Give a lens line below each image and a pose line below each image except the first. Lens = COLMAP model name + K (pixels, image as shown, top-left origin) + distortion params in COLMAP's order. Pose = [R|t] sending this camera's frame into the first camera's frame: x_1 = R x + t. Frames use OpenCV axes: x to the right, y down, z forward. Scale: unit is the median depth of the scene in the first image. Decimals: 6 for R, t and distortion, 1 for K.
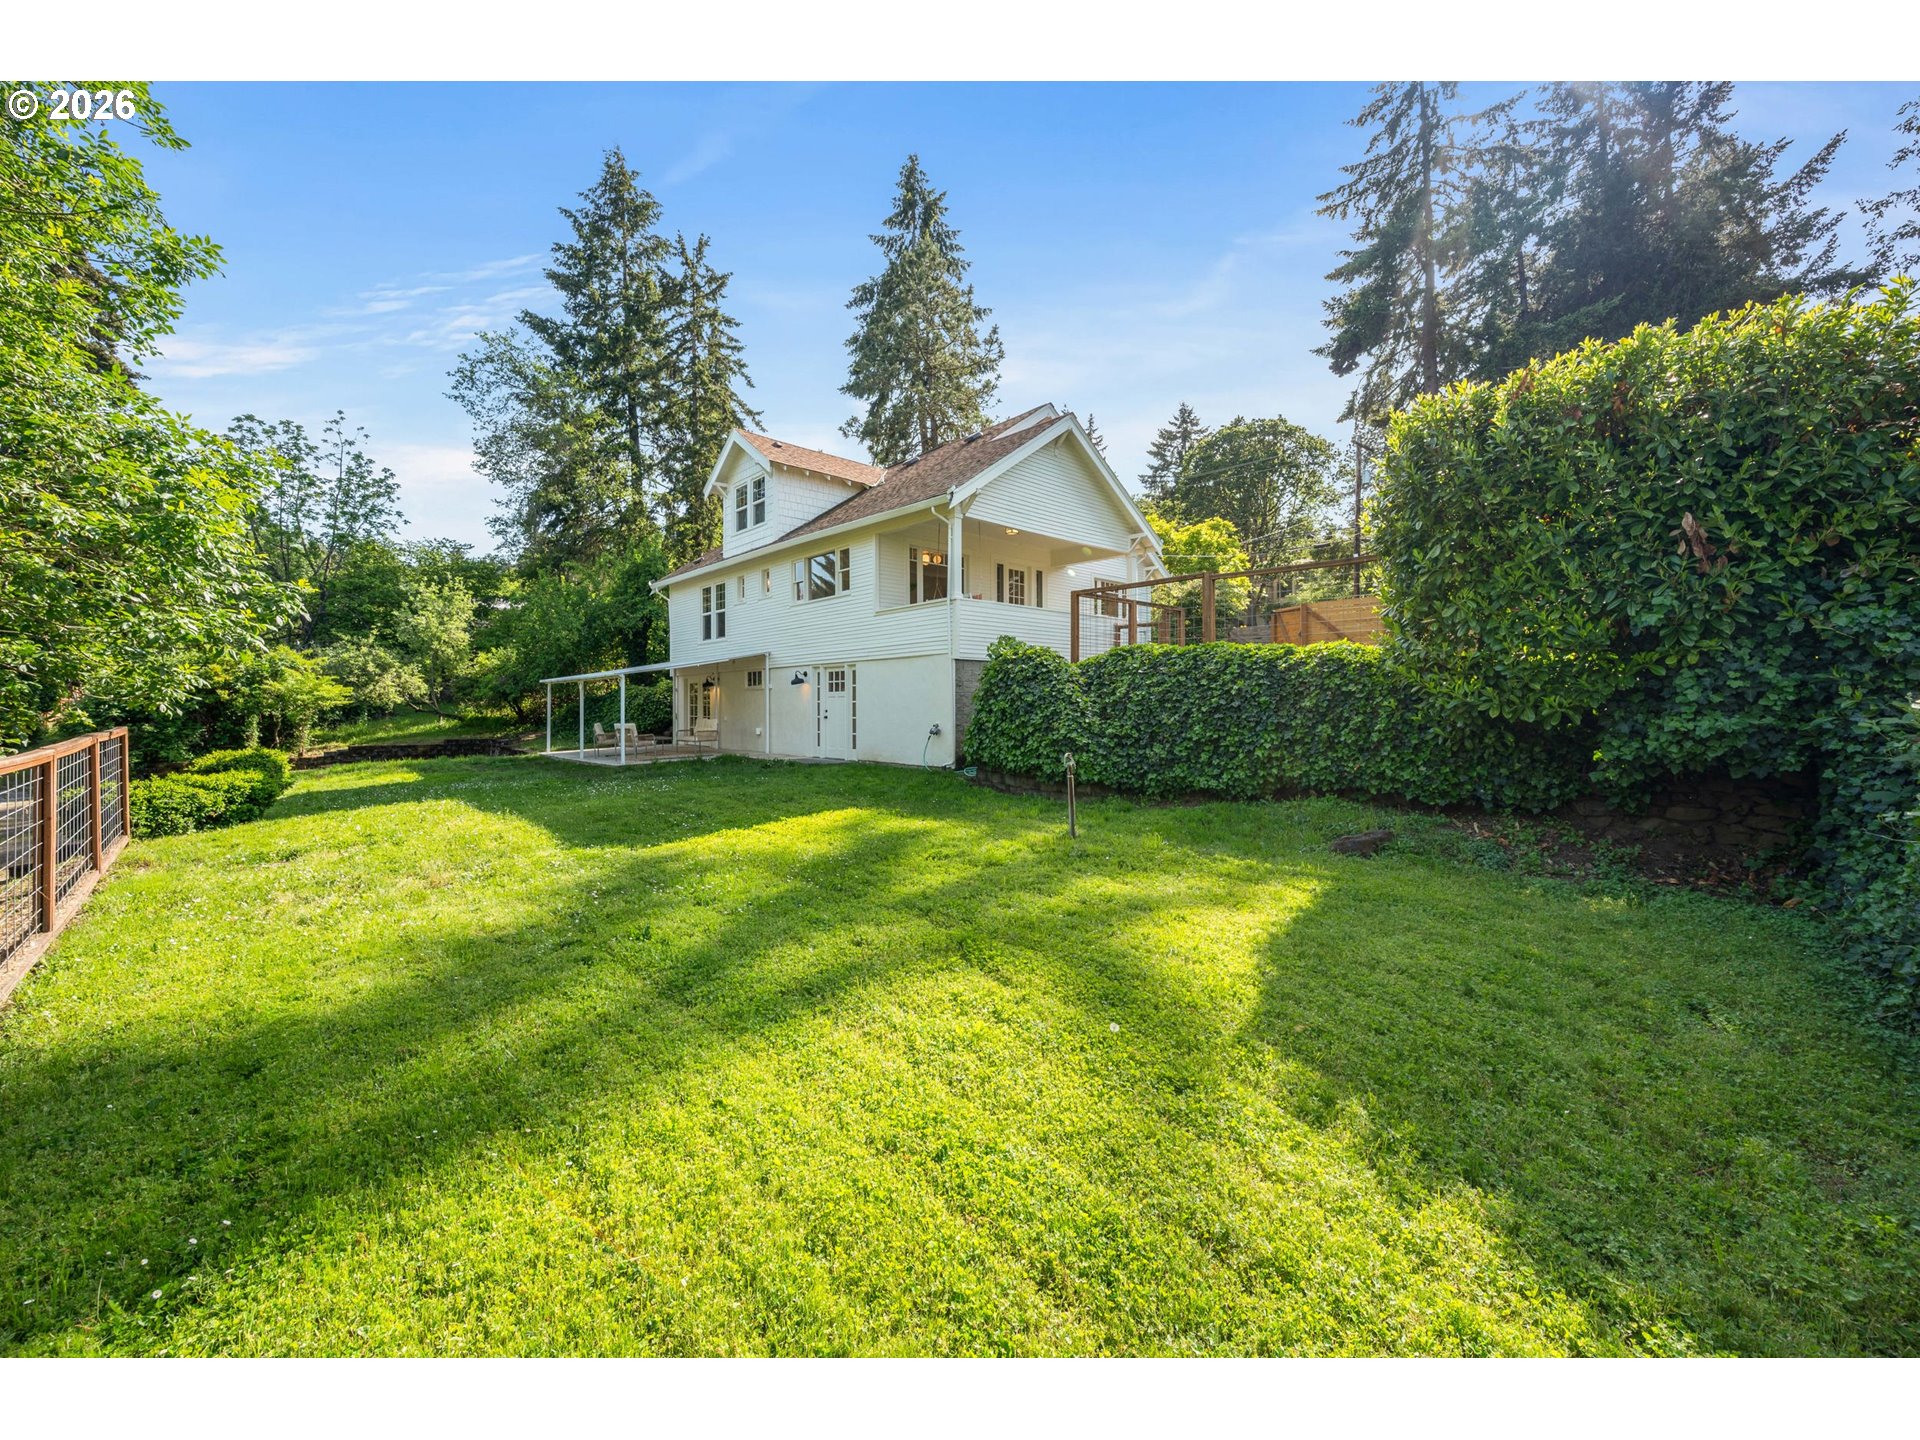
lens RADIAL K [[749.1, 0, 977.8], [0, 749.1, 718.7], [0, 0, 1]] dist [0.001659, 0.000180]
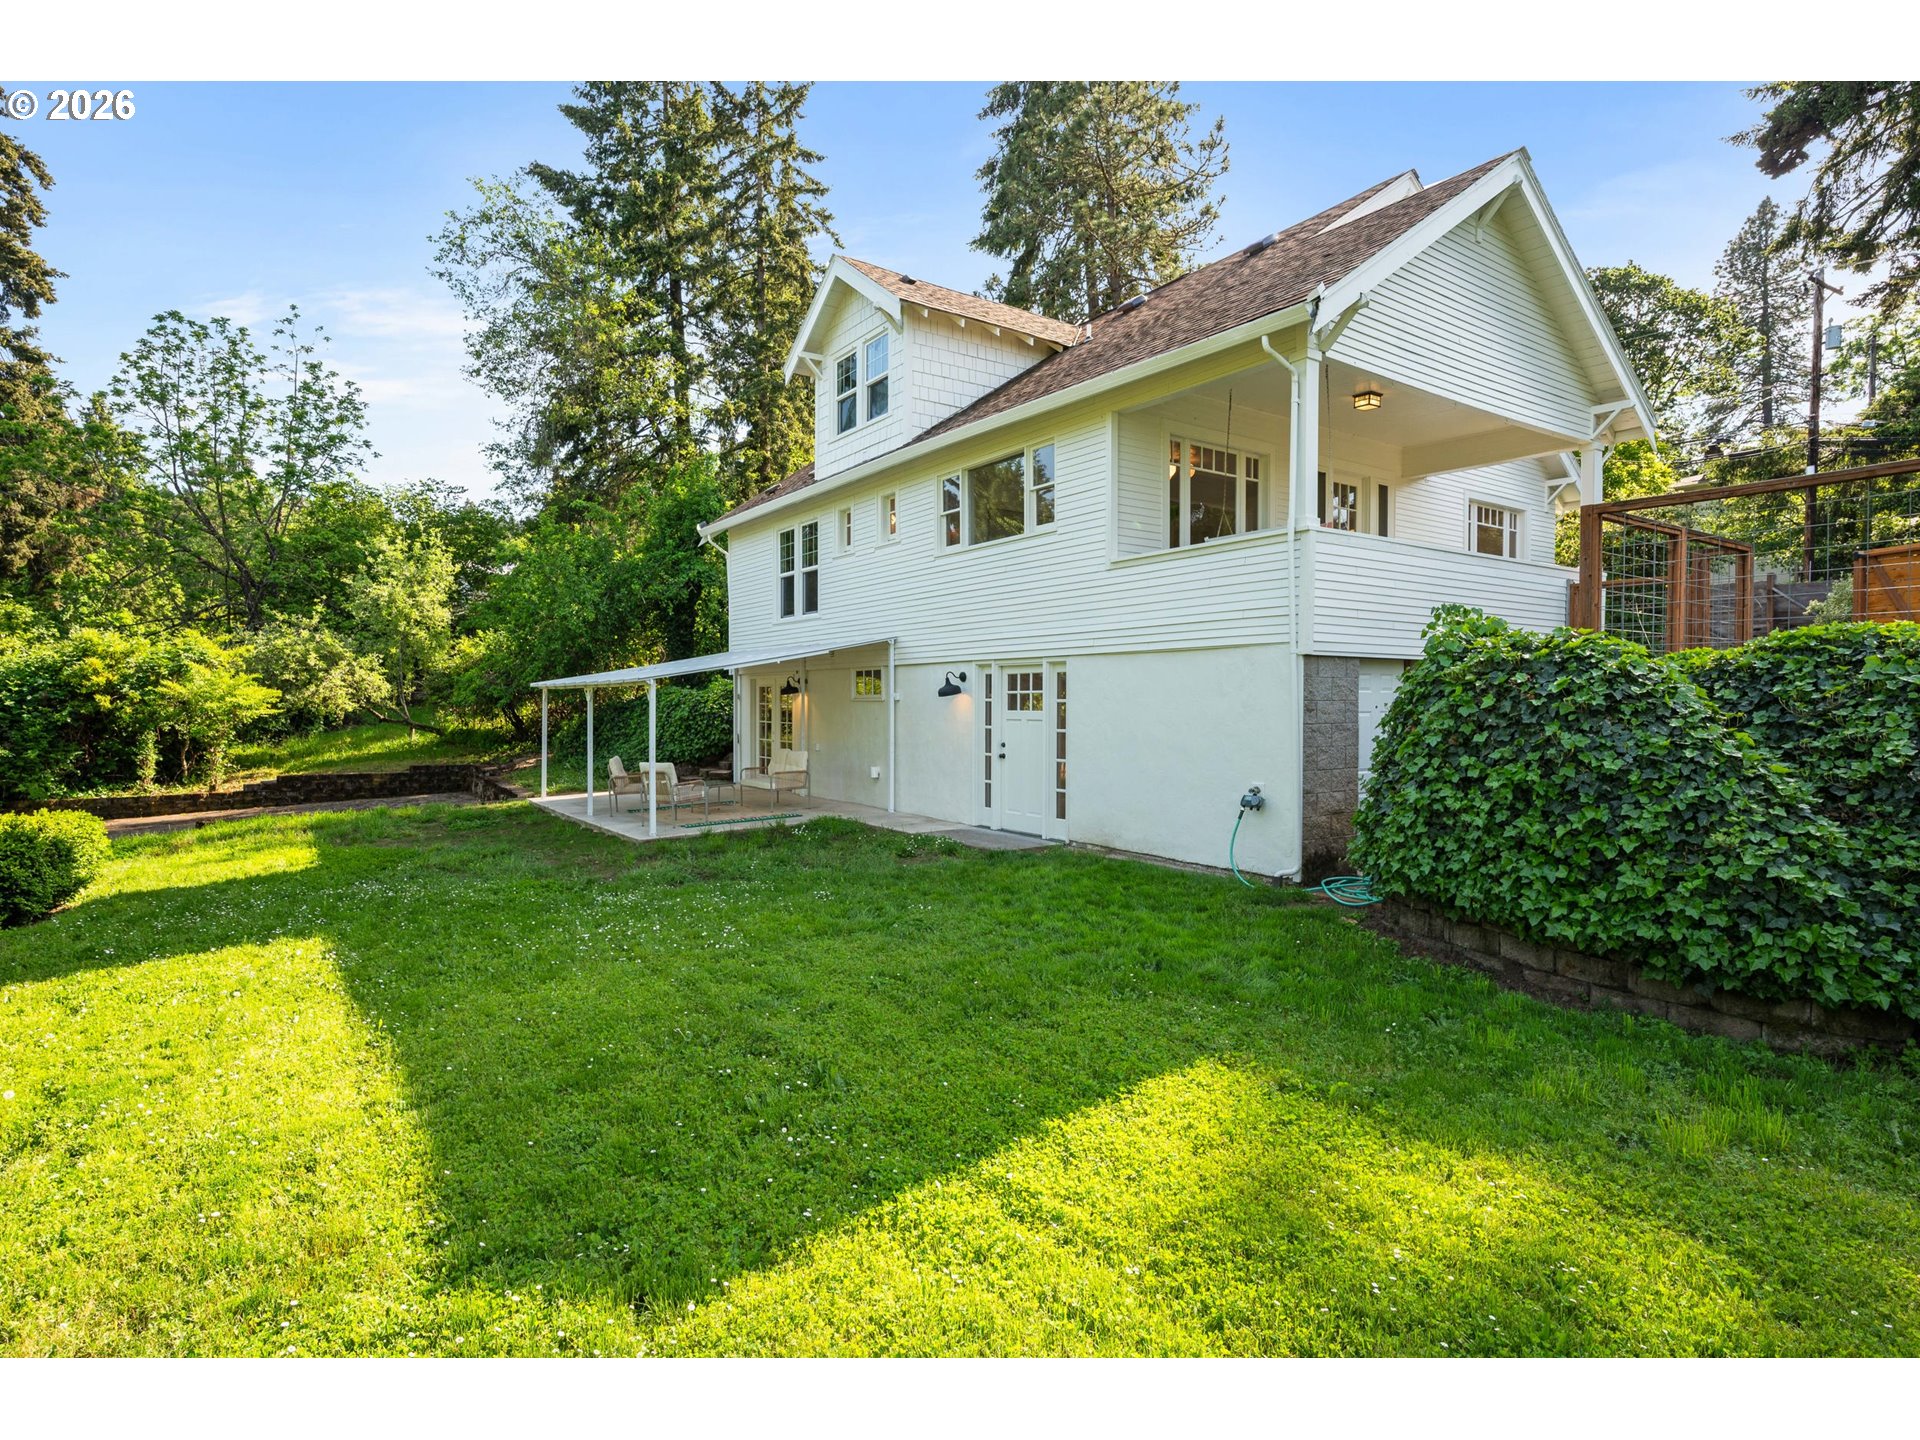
lens RADIAL K [[841.9, 0, 954.2], [0, 841.9, 713.3], [0, 0, 1]] dist [-0.000318, 0.000023]
pose [[0.992864, 0.006541, -0.119070, -0.124779], [-0.004619, 0.999855, 0.016403, -0.033082], [0.119160, -0.015736, 0.992750, 0.288186]]
